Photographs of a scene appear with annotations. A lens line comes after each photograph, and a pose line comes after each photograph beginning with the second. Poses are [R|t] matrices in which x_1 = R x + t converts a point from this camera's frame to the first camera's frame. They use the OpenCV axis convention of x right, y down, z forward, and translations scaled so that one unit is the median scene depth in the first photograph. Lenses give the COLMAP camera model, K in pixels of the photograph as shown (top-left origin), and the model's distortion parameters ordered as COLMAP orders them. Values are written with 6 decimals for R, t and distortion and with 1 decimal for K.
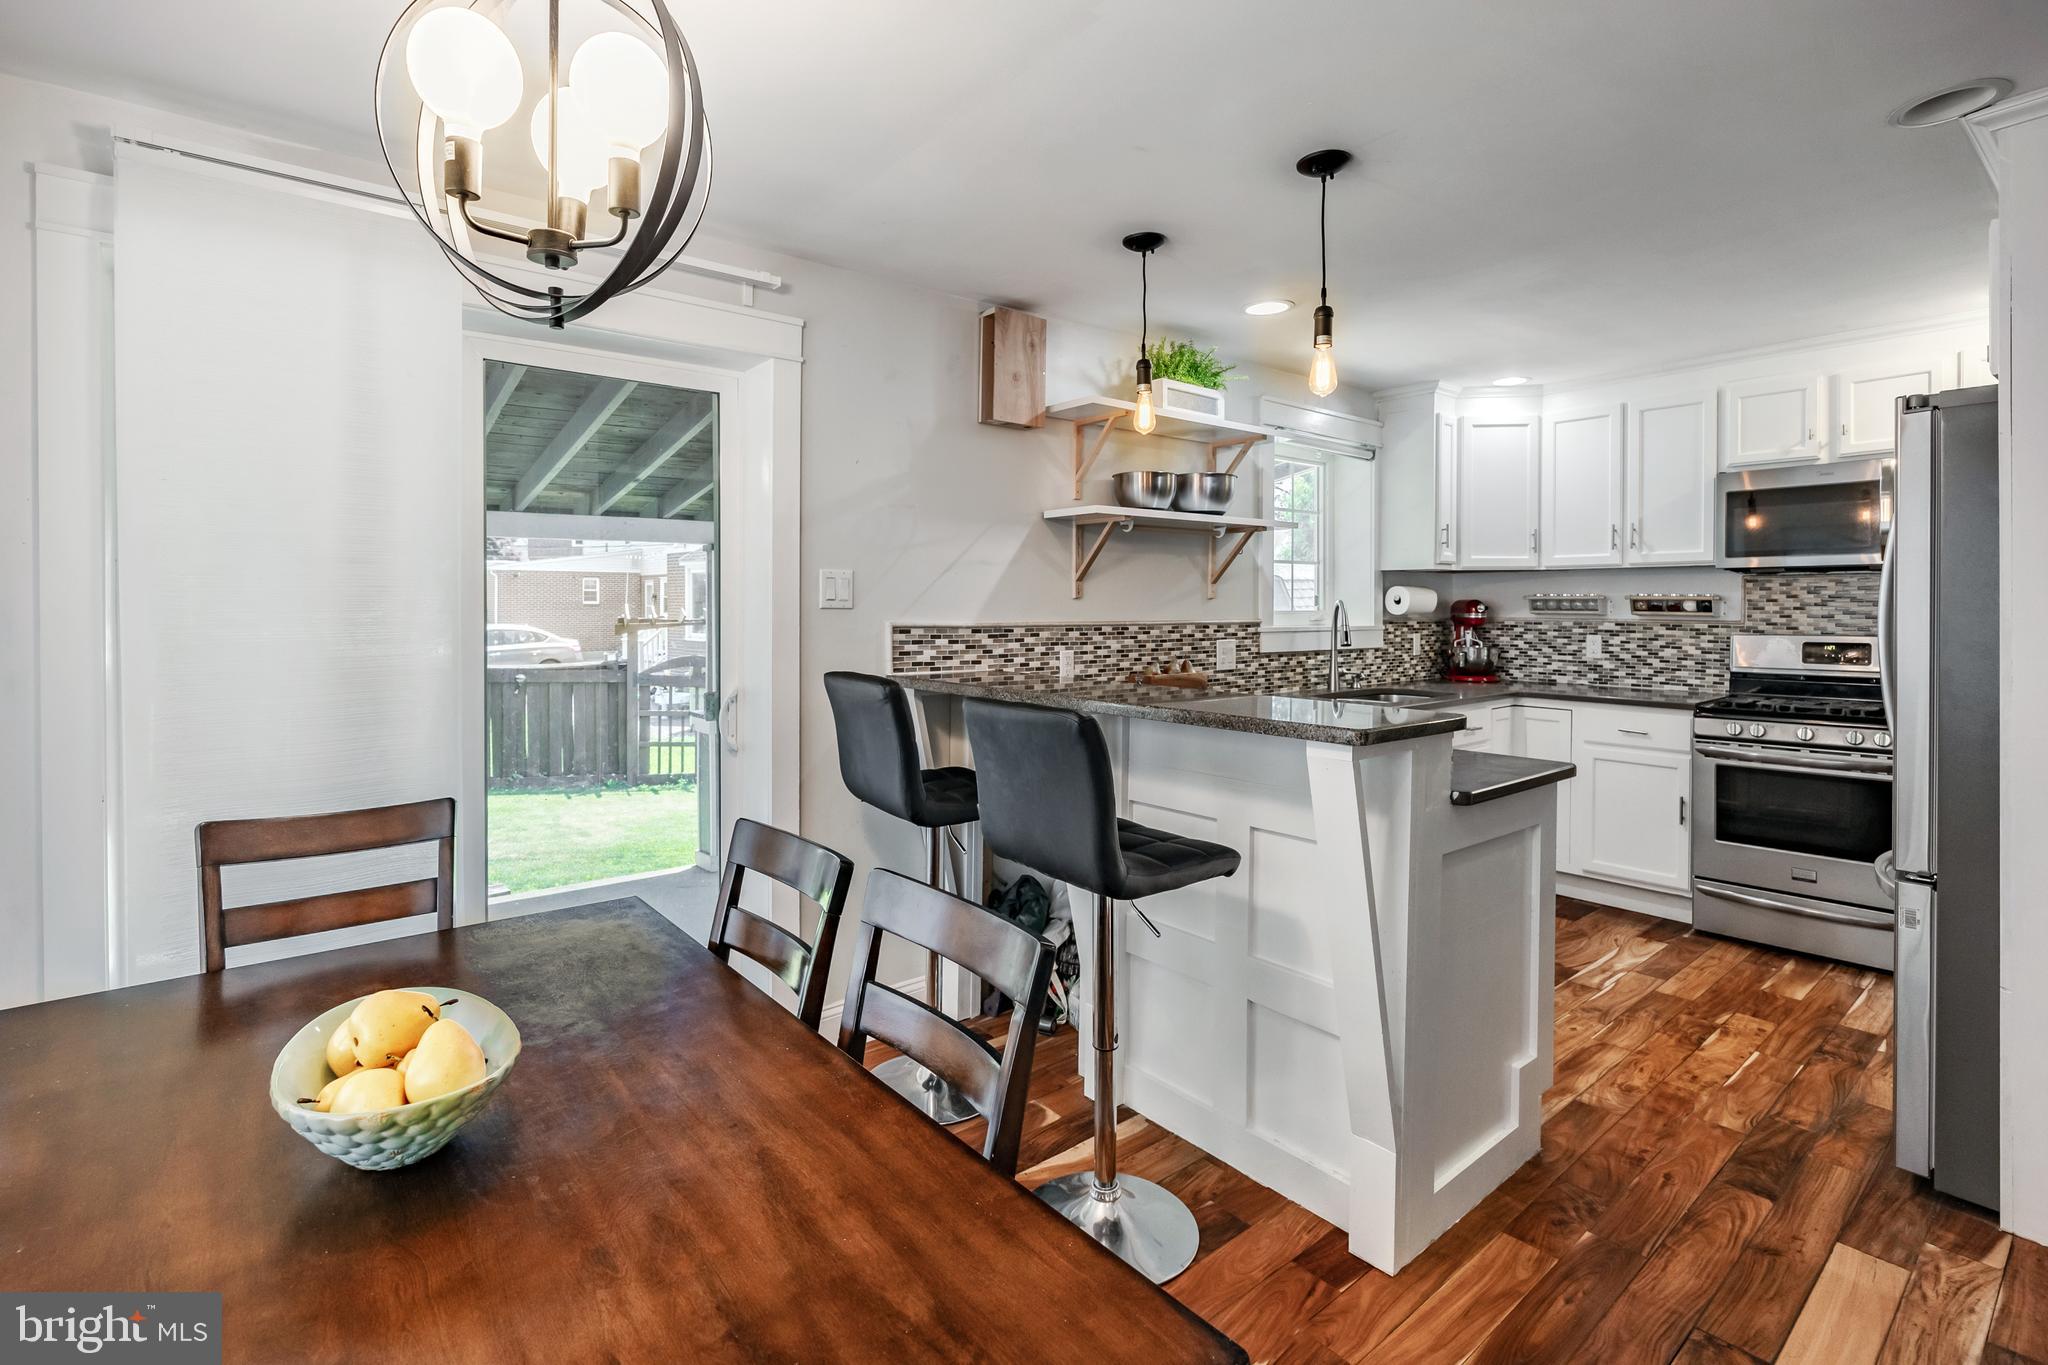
lens RADIAL K [[981.5, 0, 1012.1], [0, 981.5, 628.2], [0, 0, 1]] dist [0.008038, -0.001432]
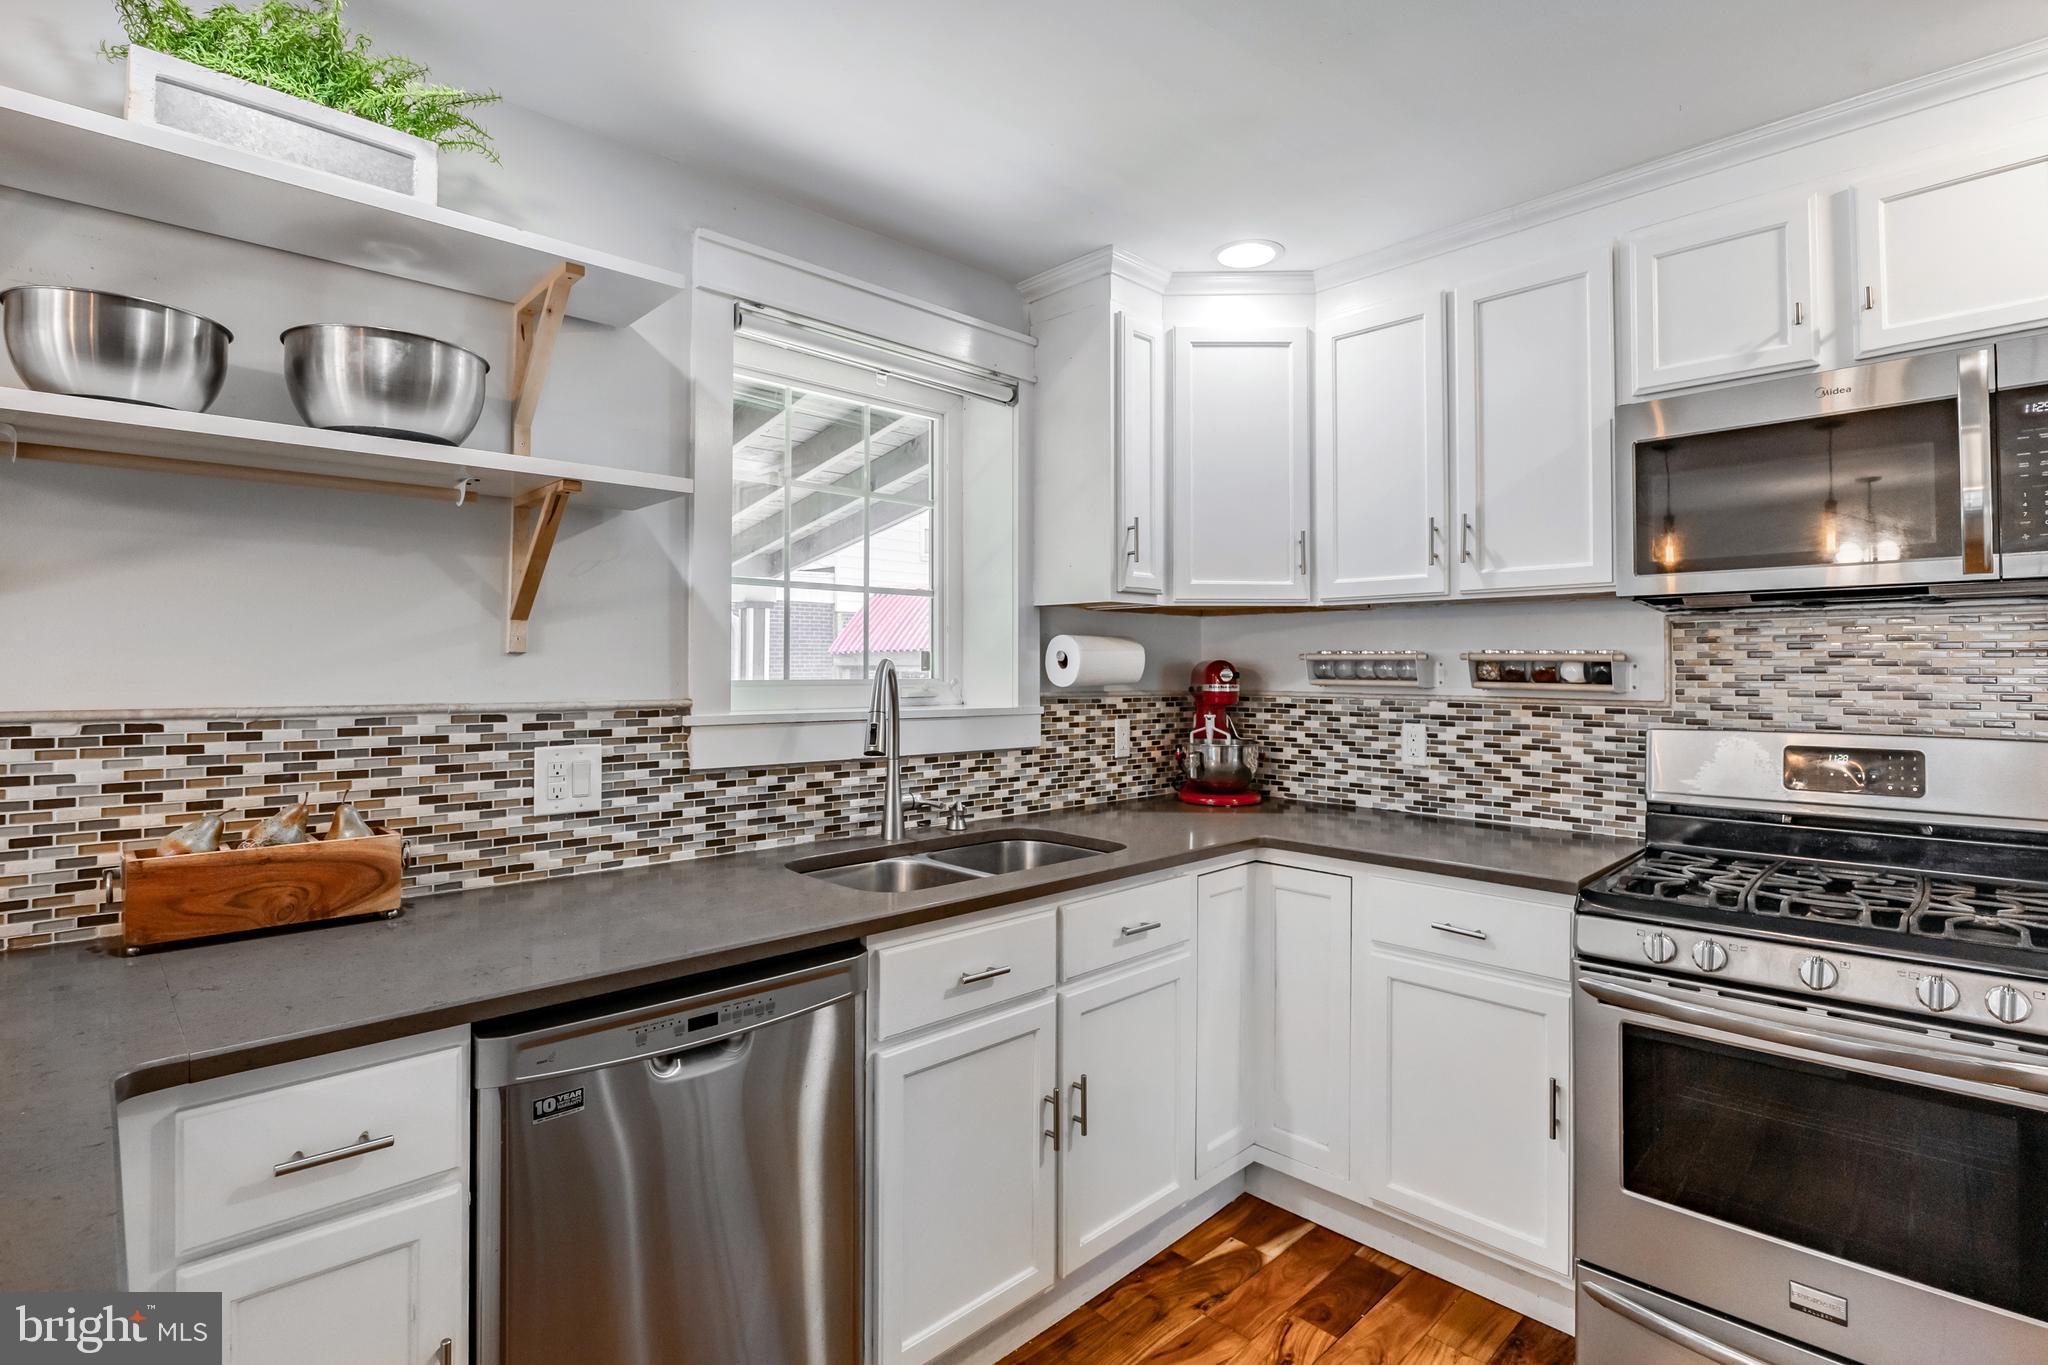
lens RADIAL K [[943.4, 0, 1027.2], [0, 943.4, 663.8], [0, 0, 1]] dist [-0.017085, 0.000748]
pose [[0.998595, 0.003070, 0.052906, 0.406353], [-0.001561, 0.999592, -0.028528, -0.013726], [-0.052972, 0.028405, 0.998192, 0.564023]]
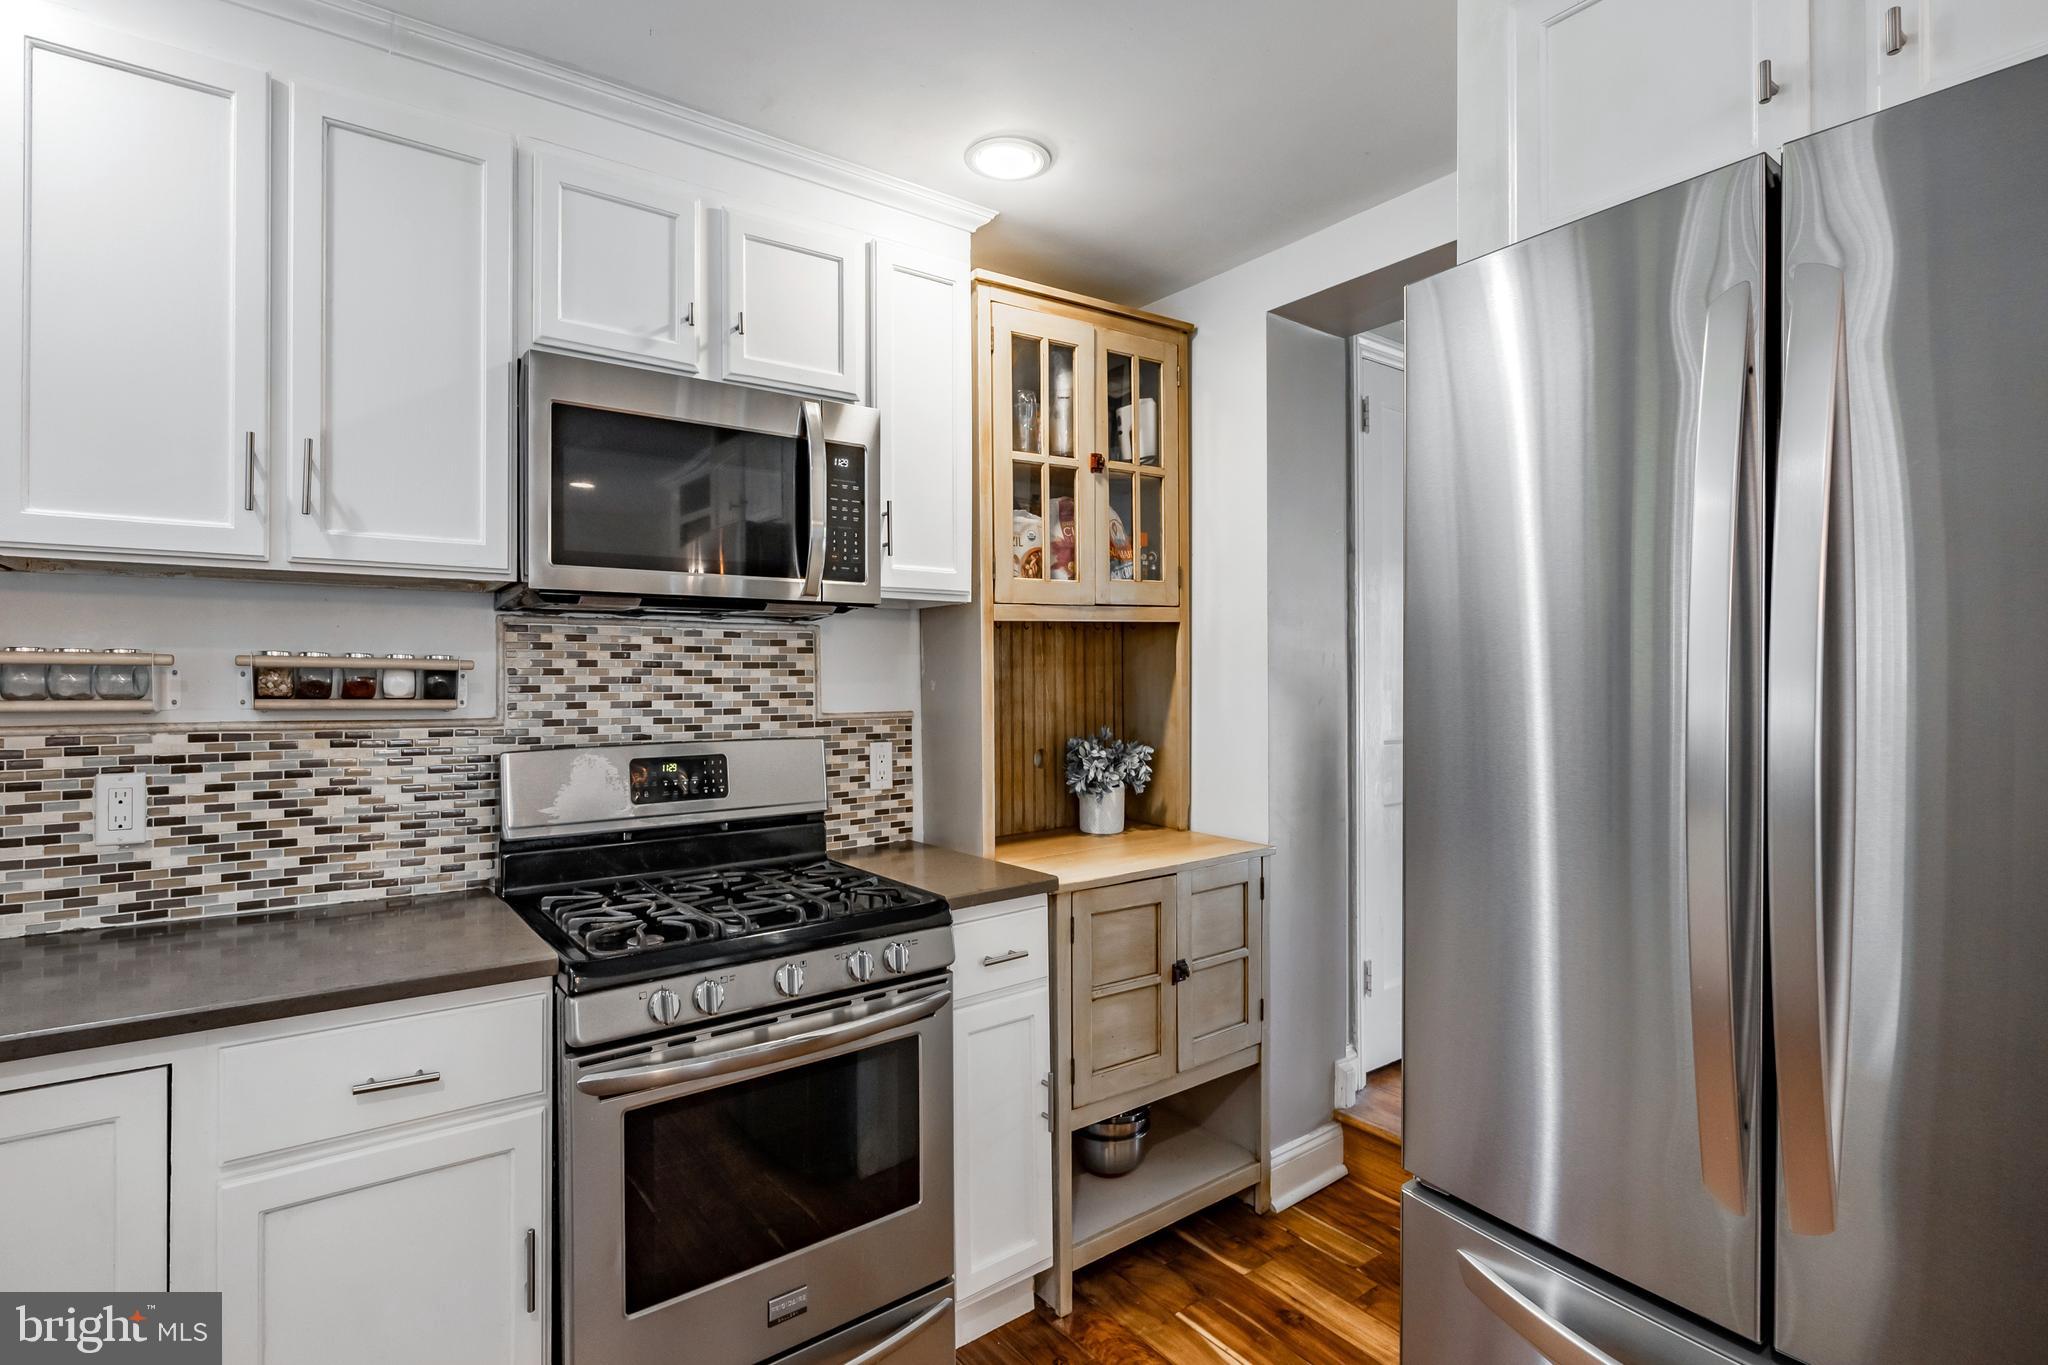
lens RADIAL K [[1044.5, 0, 986.4], [0, 1044.5, 672.2], [0, 0, 1]] dist [-0.014753, 0.001100]
pose [[0.103540, 0.007764, 0.994595, 0.328777], [0.025369, 0.999624, -0.010444, -0.019019], [-0.994302, 0.026313, 0.103304, 0.802523]]
